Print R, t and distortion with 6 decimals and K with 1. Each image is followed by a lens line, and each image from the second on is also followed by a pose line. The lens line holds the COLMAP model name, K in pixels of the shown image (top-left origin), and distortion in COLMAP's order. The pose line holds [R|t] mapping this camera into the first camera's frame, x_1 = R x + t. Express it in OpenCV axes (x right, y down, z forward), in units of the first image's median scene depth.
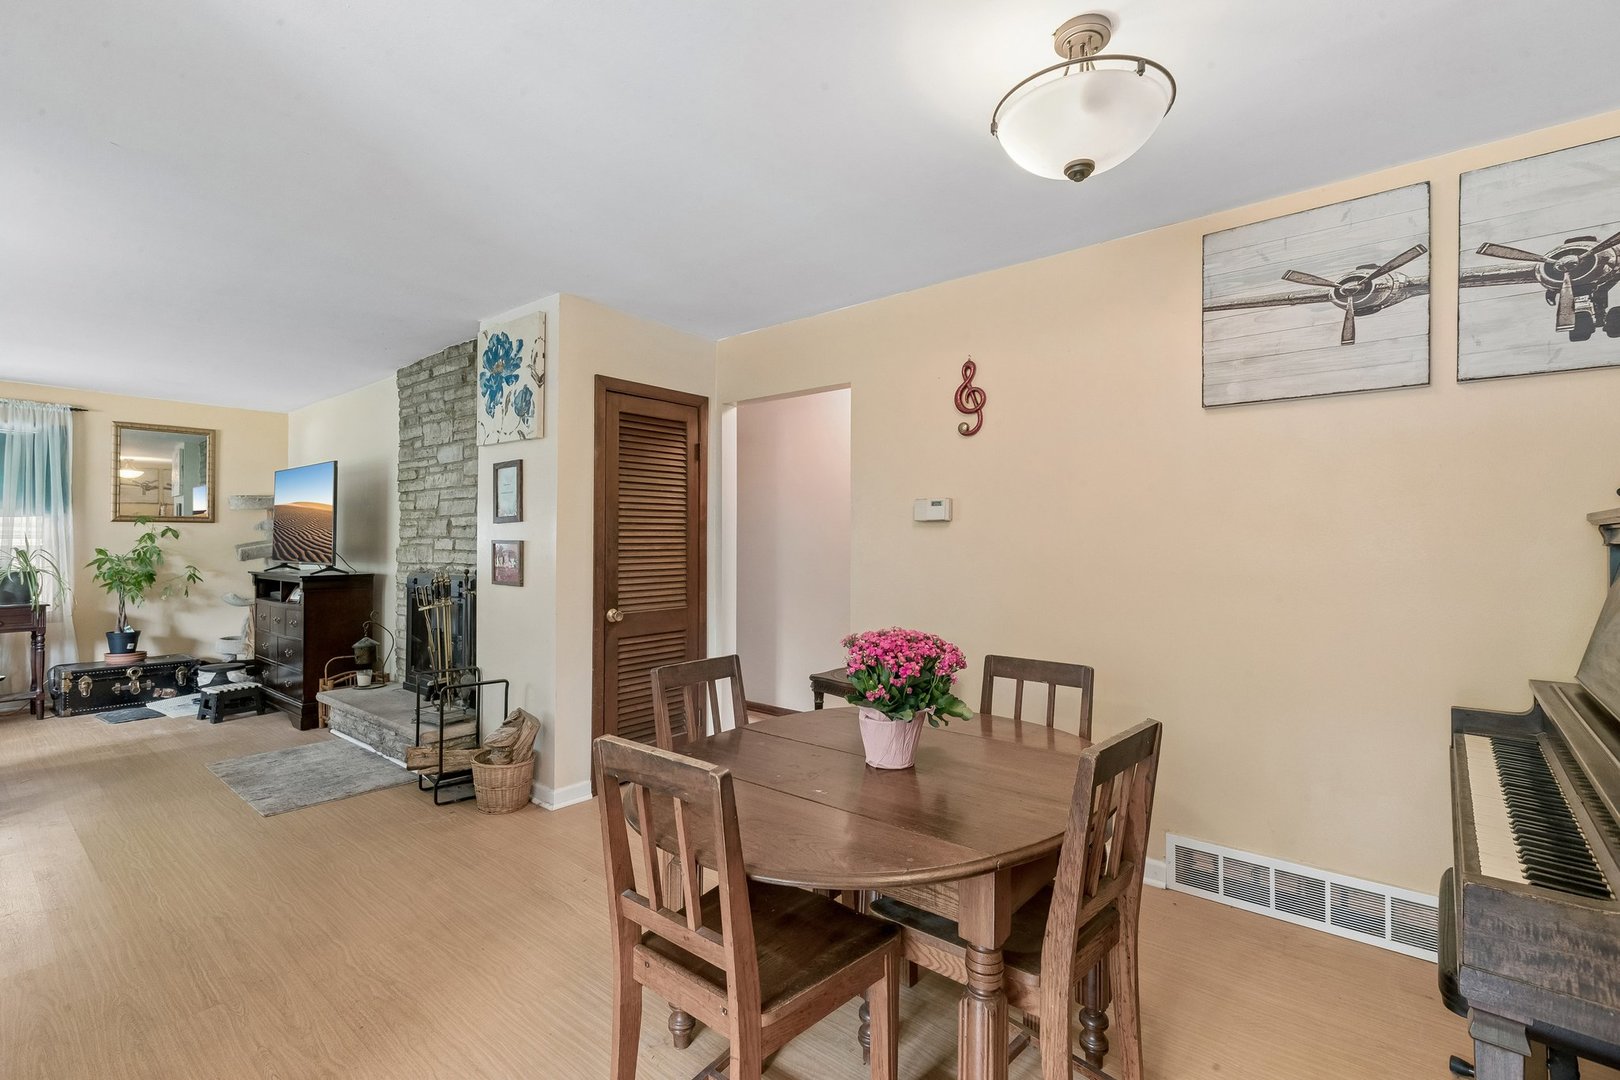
lens RADIAL K [[733.8, 0, 795.0], [0, 733.8, 534.3], [0, 0, 1]] dist [-0.003236, 0.001767]
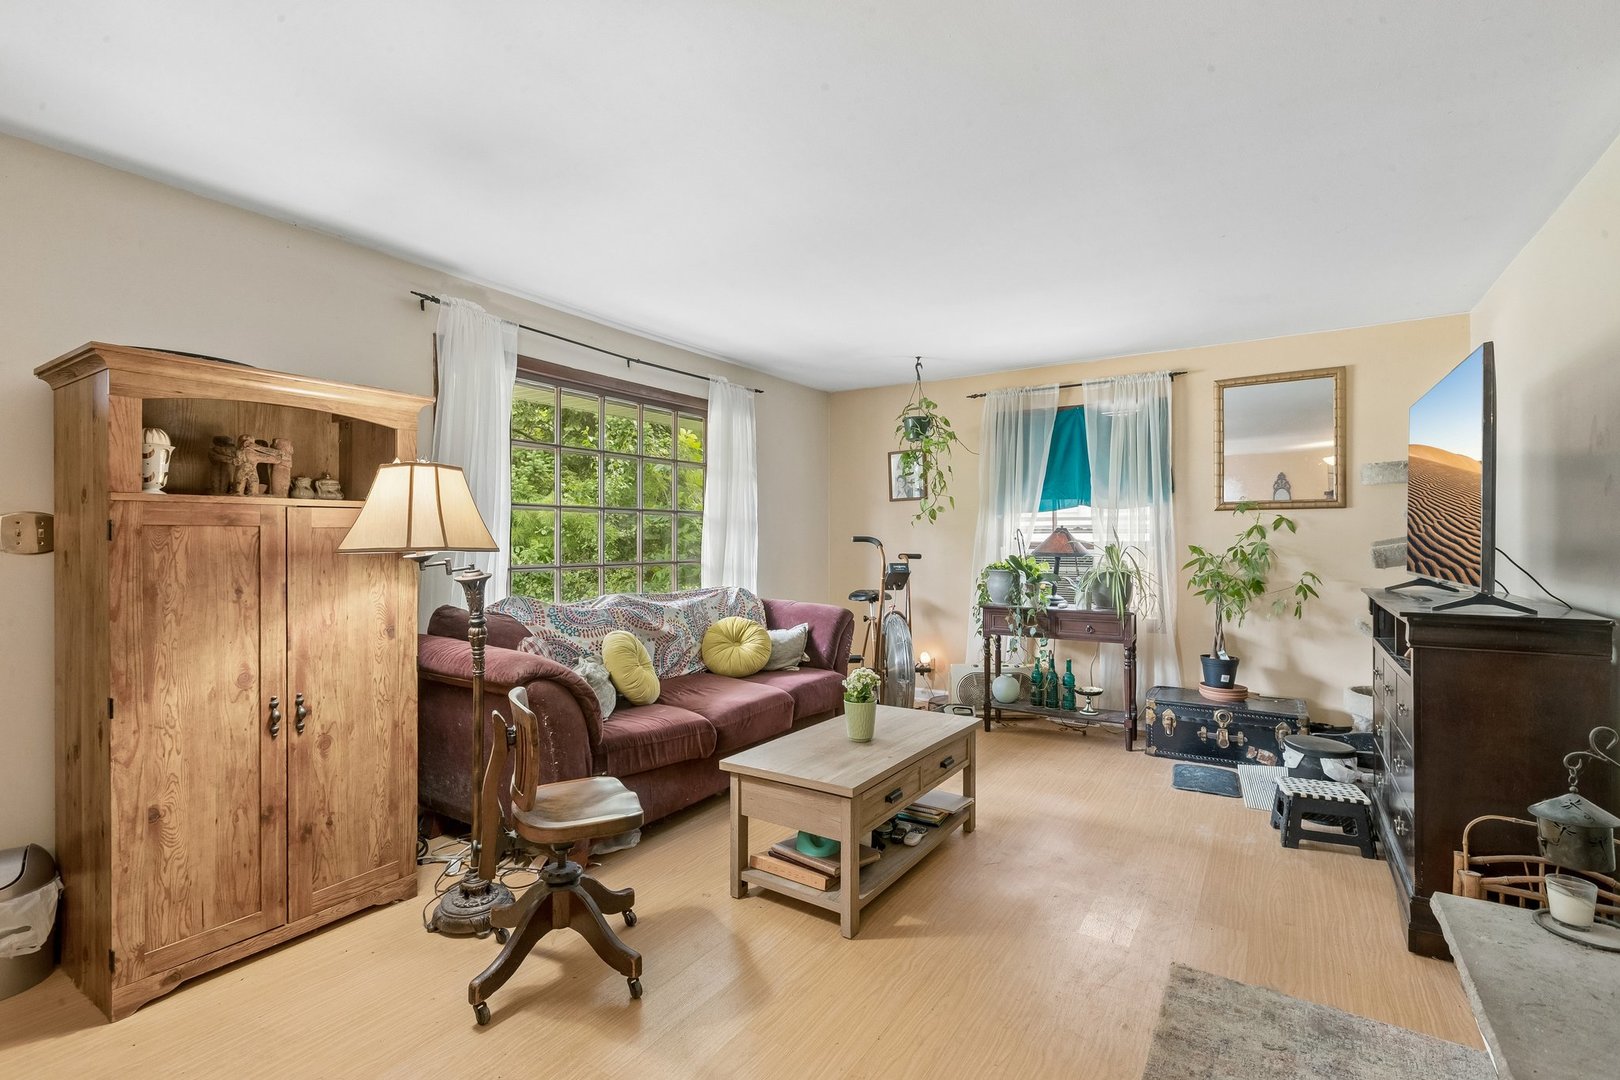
lens RADIAL K [[733.8, 0, 812.2], [0, 733.8, 527.3], [0, 0, 1]] dist [-0.003236, 0.001767]
pose [[0.129841, -0.009264, -0.991492, -0.247966], [0.010813, 0.999910, -0.007927, 0.002245], [0.991476, -0.009692, 0.129929, 0.536335]]
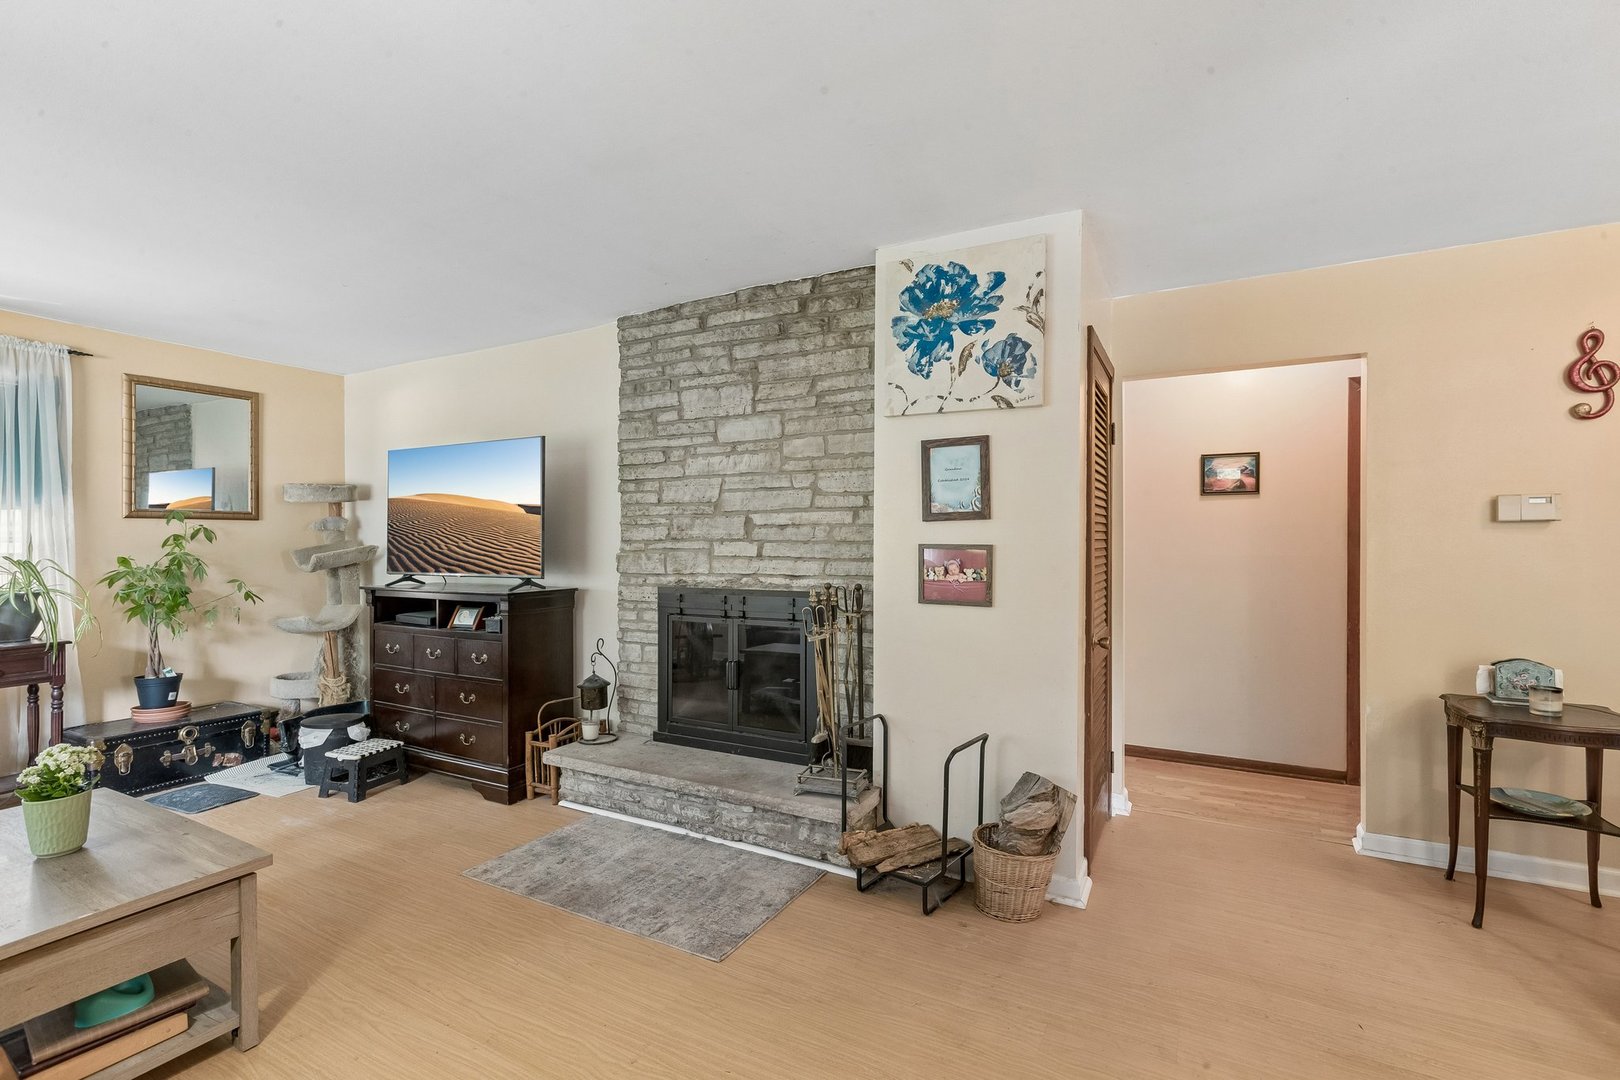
lens RADIAL K [[733.8, 0, 798.4], [0, 733.8, 549.4], [0, 0, 1]] dist [-0.003236, 0.001767]
pose [[0.980452, -0.003350, 0.196728, -0.497705], [-0.000424, 0.999817, 0.019136, -0.000873], [-0.196756, -0.018845, 0.980271, 0.216942]]
